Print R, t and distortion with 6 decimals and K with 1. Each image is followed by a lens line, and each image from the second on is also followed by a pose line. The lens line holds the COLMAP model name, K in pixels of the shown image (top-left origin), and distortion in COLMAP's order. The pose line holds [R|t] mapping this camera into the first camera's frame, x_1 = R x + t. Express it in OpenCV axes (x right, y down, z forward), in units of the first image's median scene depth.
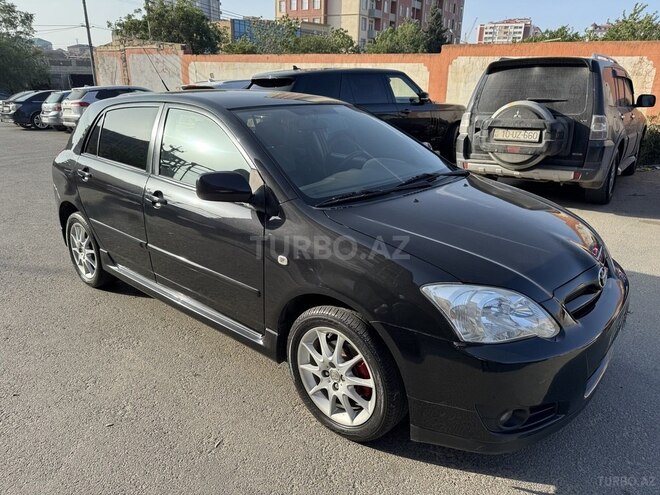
lens RADIAL K [[471.8, 0, 330.5], [0, 471.8, 249.7], [0, 0, 1]] dist [0.018295, -0.019200]
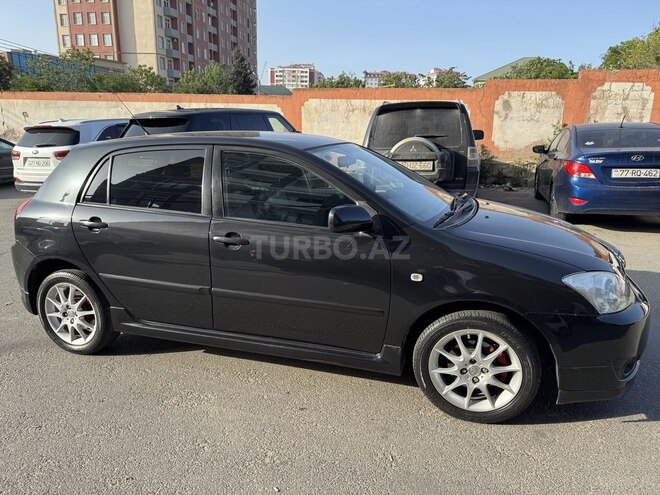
lens RADIAL K [[471.8, 0, 326.8], [0, 471.8, 248.1], [0, 0, 1]] dist [0.018295, -0.019200]
pose [[0.922197, -0.103894, 0.372503, -0.267745], [0.132233, 0.989891, -0.051278, -0.007247], [-0.363410, 0.096546, 0.926613, 0.008422]]
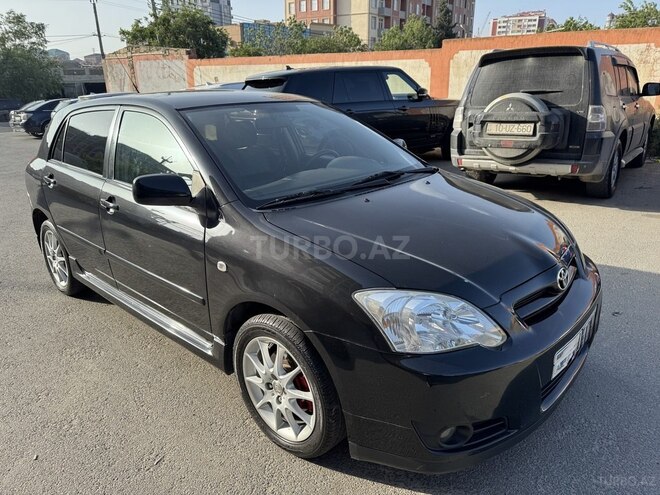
lens RADIAL K [[471.8, 0, 328.9], [0, 471.8, 249.6], [0, 0, 1]] dist [0.018295, -0.019200]
pose [[0.999081, -0.020282, -0.037758, 0.056109], [0.020247, 0.999794, -0.001306, -0.002255], [0.037777, 0.000541, 0.999286, 0.022713]]
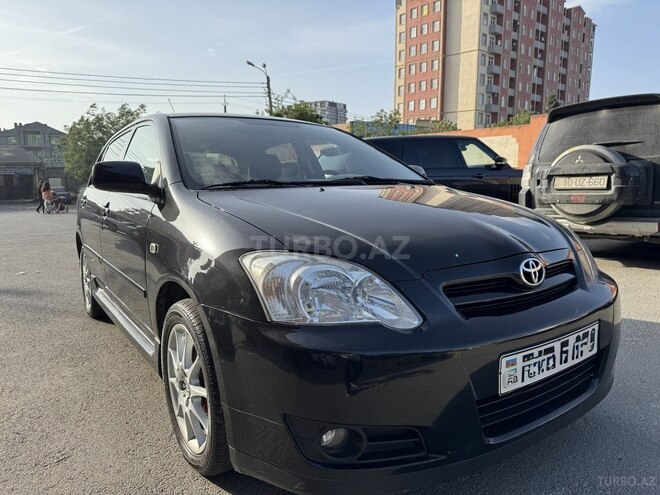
lens RADIAL K [[471.8, 0, 332.8], [0, 471.8, 248.0], [0, 0, 1]] dist [0.018295, -0.019200]
pose [[0.969934, 0.008912, -0.243205, 0.165211], [-0.055539, 0.981065, -0.185547, 0.062724], [0.236946, 0.193475, 0.952063, 0.087327]]
